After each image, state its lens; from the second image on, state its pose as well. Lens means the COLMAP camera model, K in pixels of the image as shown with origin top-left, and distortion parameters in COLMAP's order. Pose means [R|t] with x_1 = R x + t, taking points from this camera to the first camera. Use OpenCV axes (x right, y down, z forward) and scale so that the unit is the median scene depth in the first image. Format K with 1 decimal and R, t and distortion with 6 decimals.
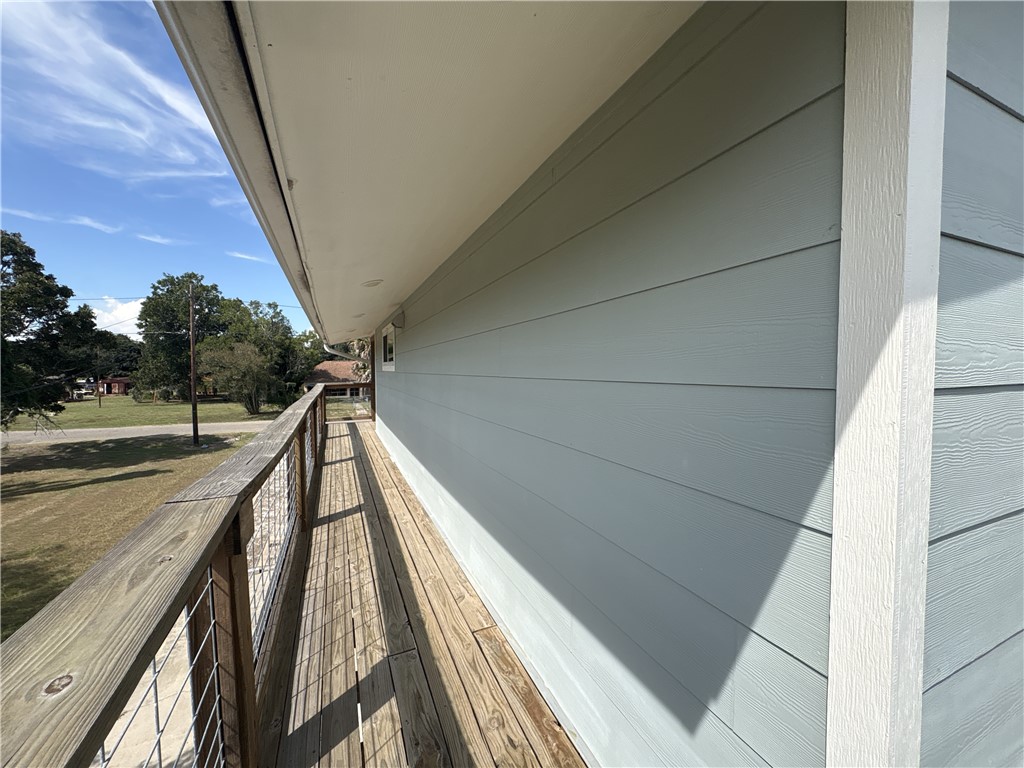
lens RADIAL K [[406.3, 0, 513.6], [0, 406.3, 385.2], [0, 0, 1]] dist [-0.000870, 0.000262]
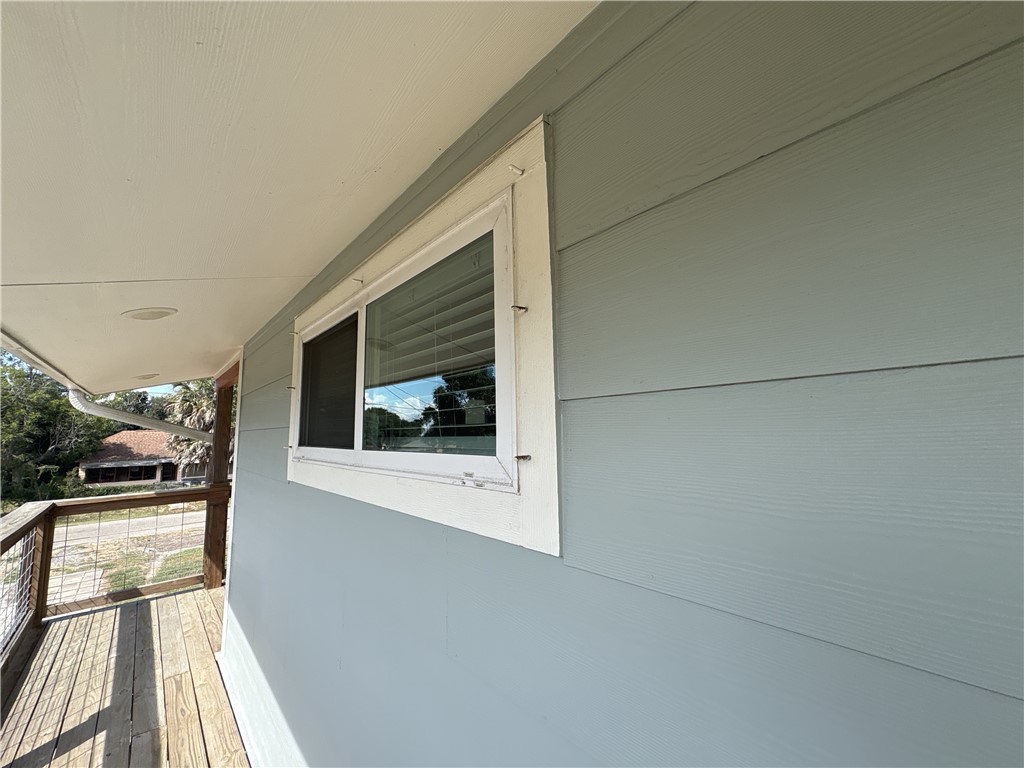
lens RADIAL K [[406.3, 0, 513.6], [0, 406.3, 385.2], [0, 0, 1]] dist [-0.000870, 0.000262]
pose [[0.949042, 0.022817, 0.314324, -0.048801], [0.028165, 0.987244, -0.156703, -0.009102], [-0.313890, 0.157570, 0.936293, 0.128427]]
